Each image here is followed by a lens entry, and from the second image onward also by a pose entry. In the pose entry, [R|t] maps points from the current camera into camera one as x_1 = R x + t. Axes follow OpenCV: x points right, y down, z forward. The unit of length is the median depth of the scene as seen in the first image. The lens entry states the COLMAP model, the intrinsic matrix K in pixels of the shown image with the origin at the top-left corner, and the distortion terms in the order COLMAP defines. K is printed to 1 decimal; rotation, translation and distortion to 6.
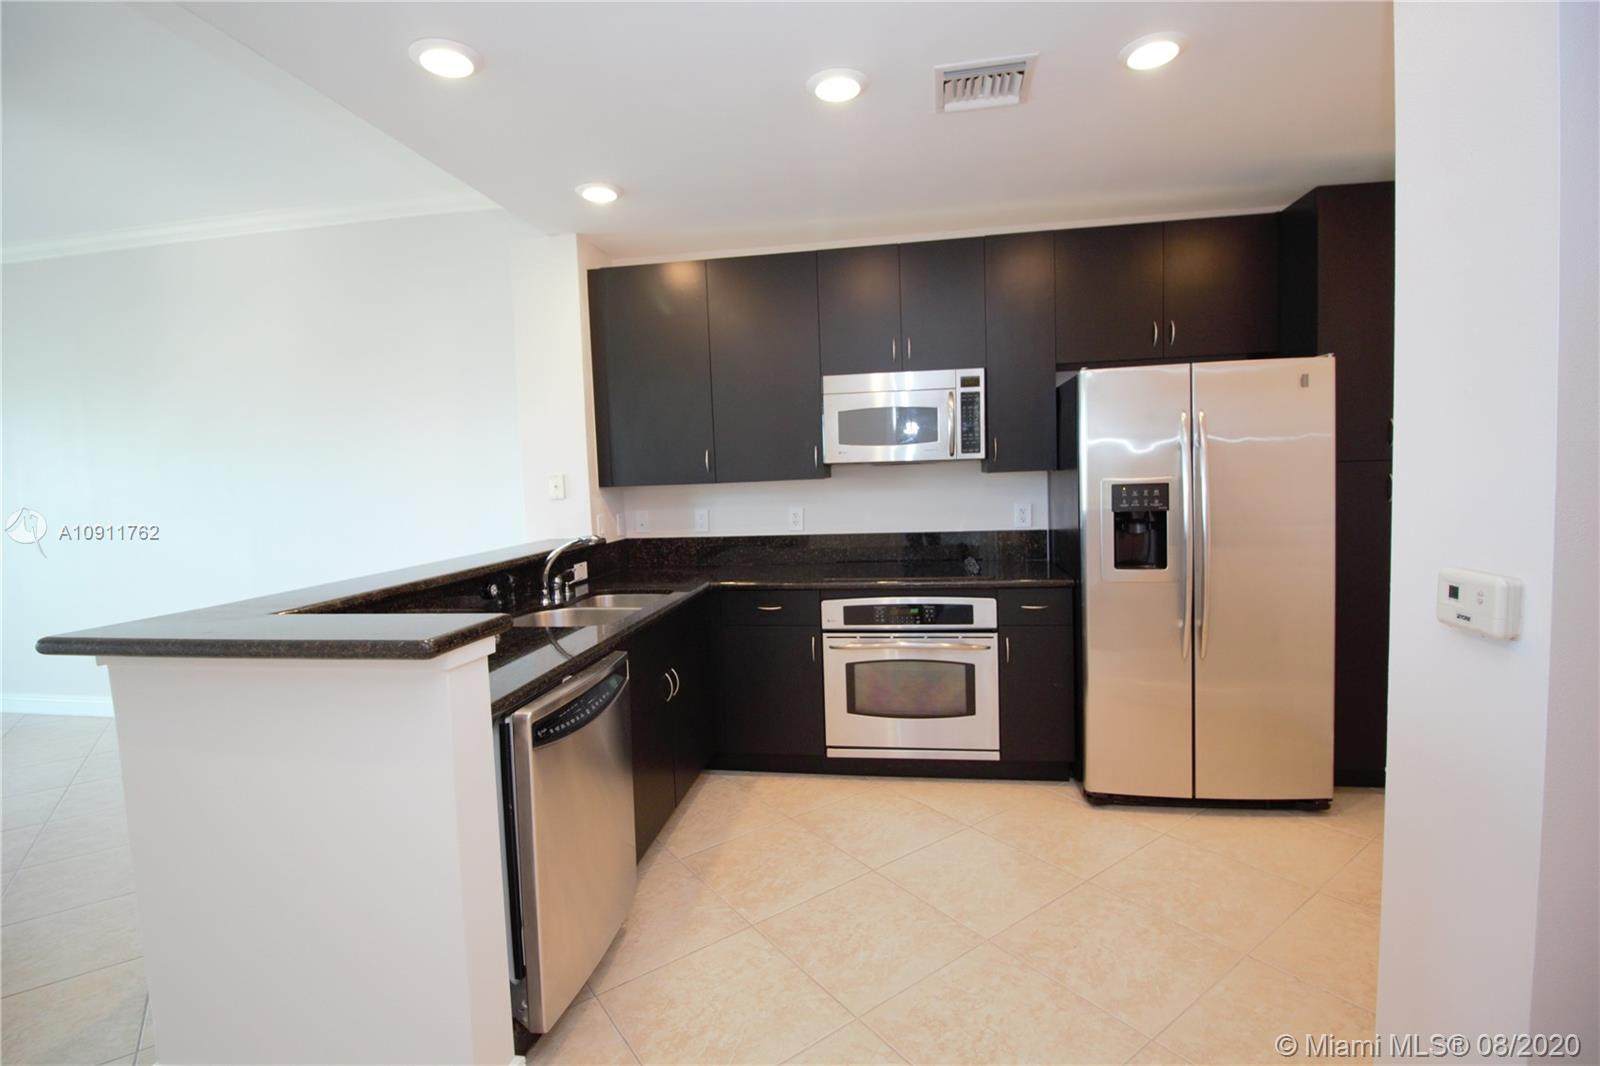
lens RADIAL K [[740.6, 0, 792.3], [0, 740.6, 522.6], [0, 0, 1]] dist [-0.004469, -0.009969]
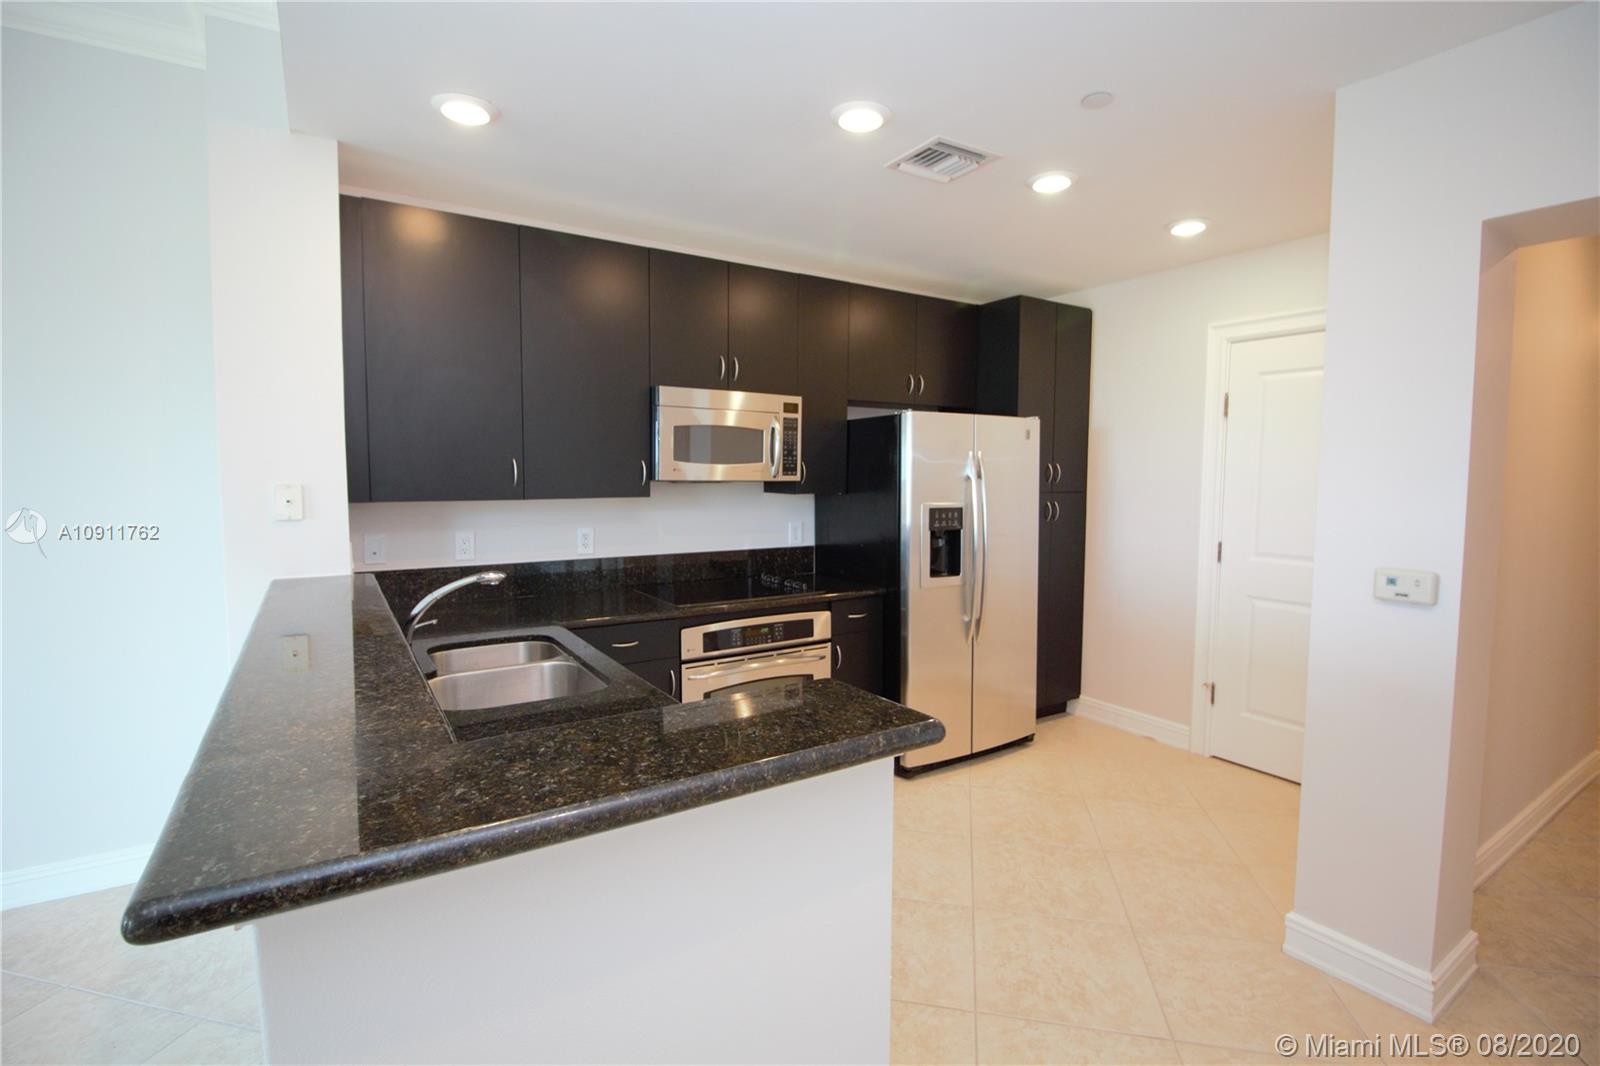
lens RADIAL K [[740.6, 0, 797.1], [0, 740.6, 525.6], [0, 0, 1]] dist [-0.004469, -0.009969]
pose [[0.744243, -0.009110, 0.667847, -0.475379], [0.015097, 0.999881, -0.003184, -0.019842], [-0.667739, 0.012452, 0.744292, 0.215768]]
